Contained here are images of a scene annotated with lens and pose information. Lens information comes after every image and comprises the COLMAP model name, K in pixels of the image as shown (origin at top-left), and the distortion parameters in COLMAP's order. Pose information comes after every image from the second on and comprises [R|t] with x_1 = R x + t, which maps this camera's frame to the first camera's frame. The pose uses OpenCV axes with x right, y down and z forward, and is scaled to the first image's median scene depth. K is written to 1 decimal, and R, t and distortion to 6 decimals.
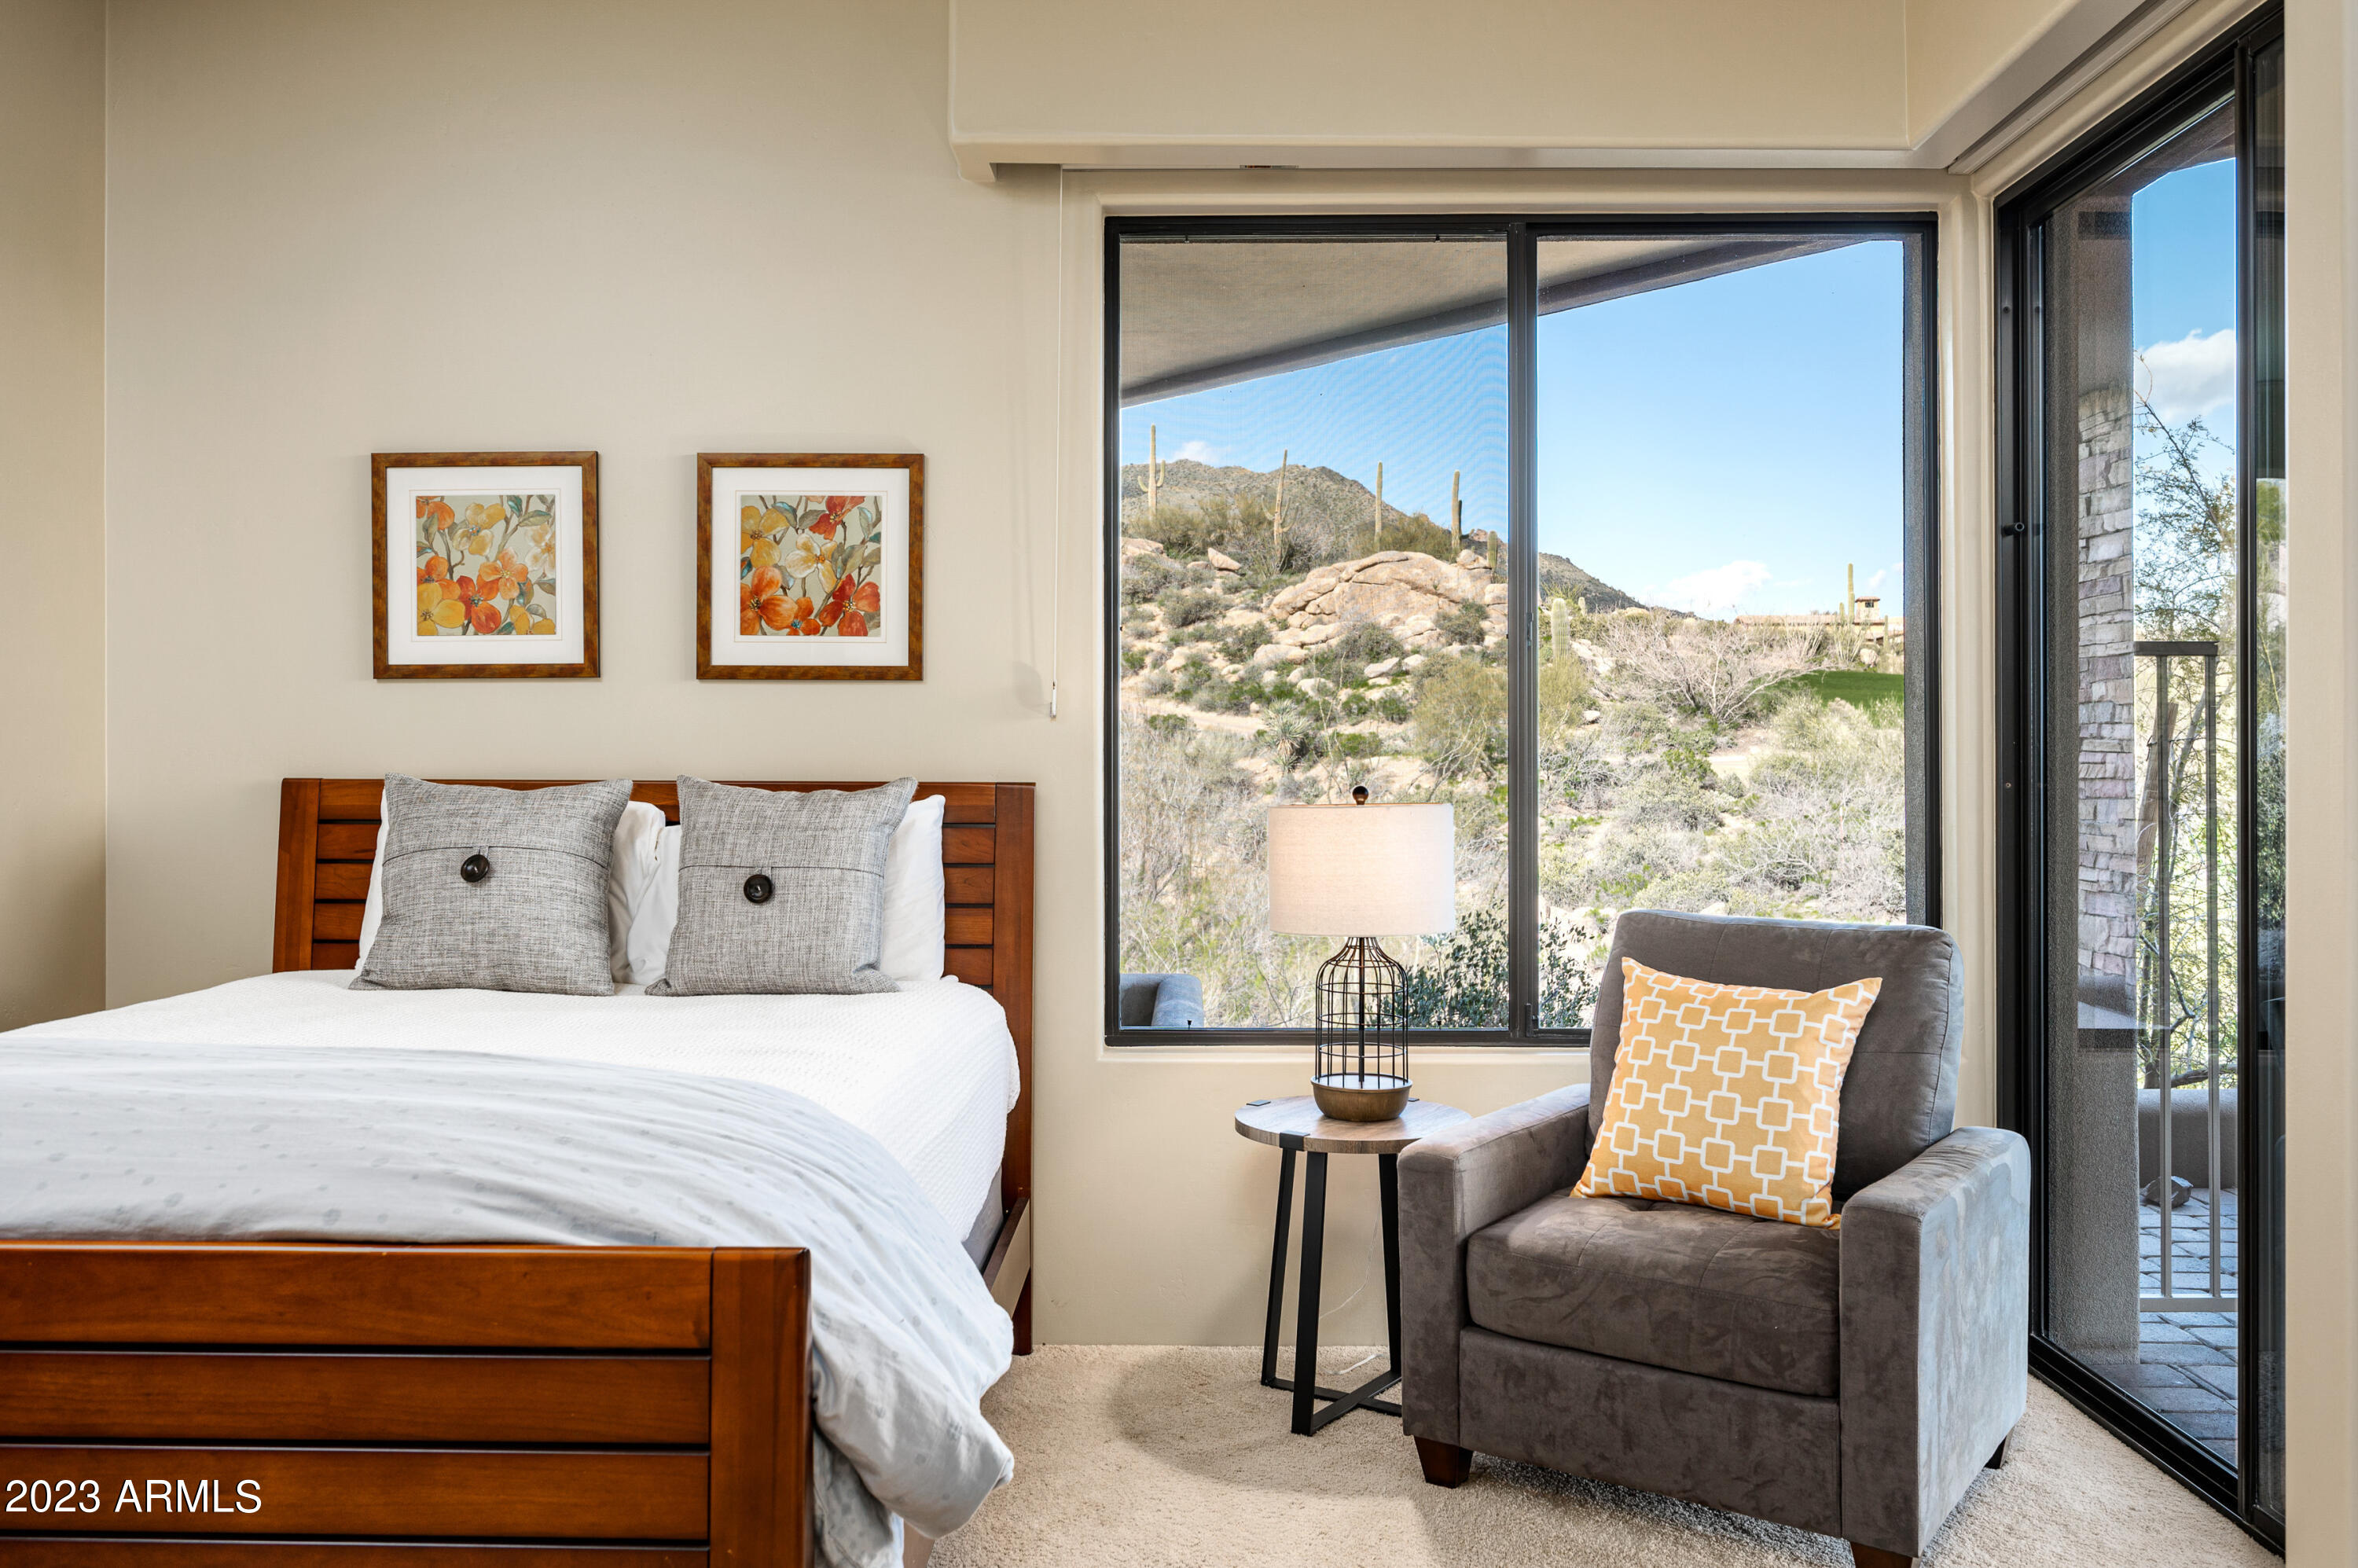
lens RADIAL K [[1747.1, 0, 1184.5], [0, 1747.1, 773.9], [0, 0, 1]] dist [0.004385, 0.002907]
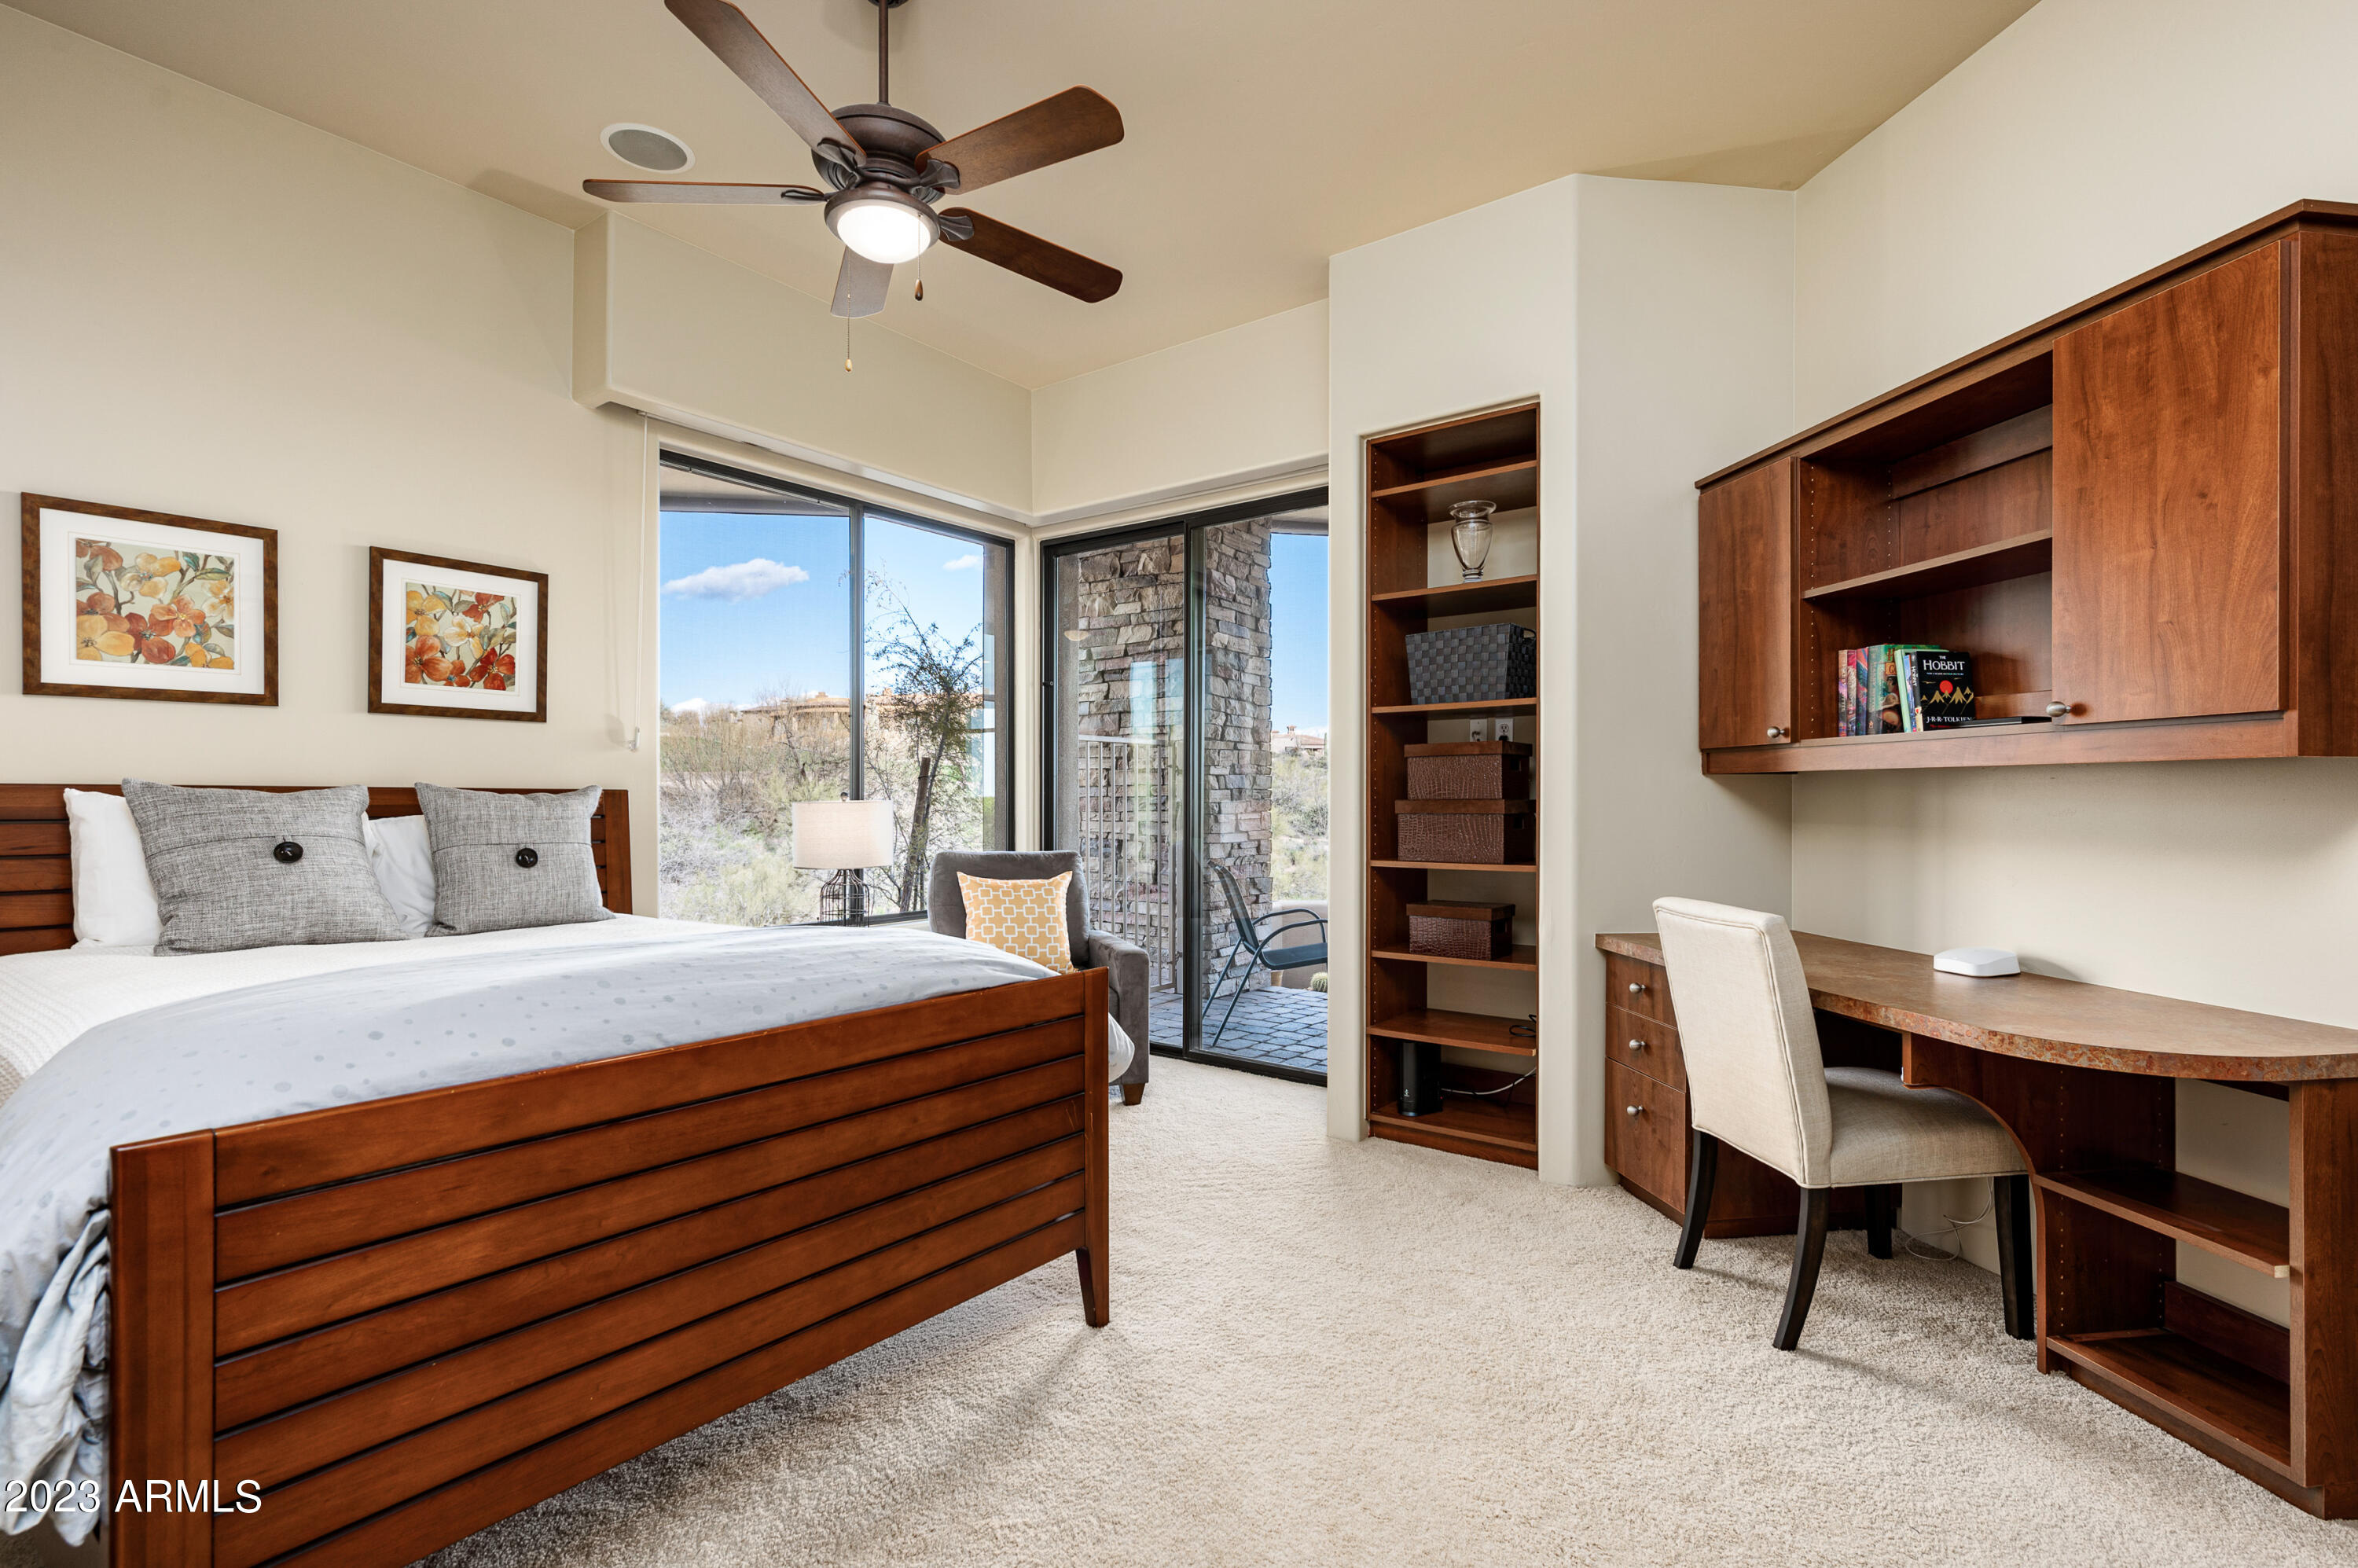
lens RADIAL K [[1052.3, 0, 1186.3], [0, 1052.3, 796.2], [0, 0, 1]] dist [0.000370, -0.000112]
pose [[0.602188, 0.000439, 0.798354, -0.551419], [-0.000665, 1.000000, -0.000048, 0.010639], [-0.798354, -0.000503, 0.602188, -0.000272]]
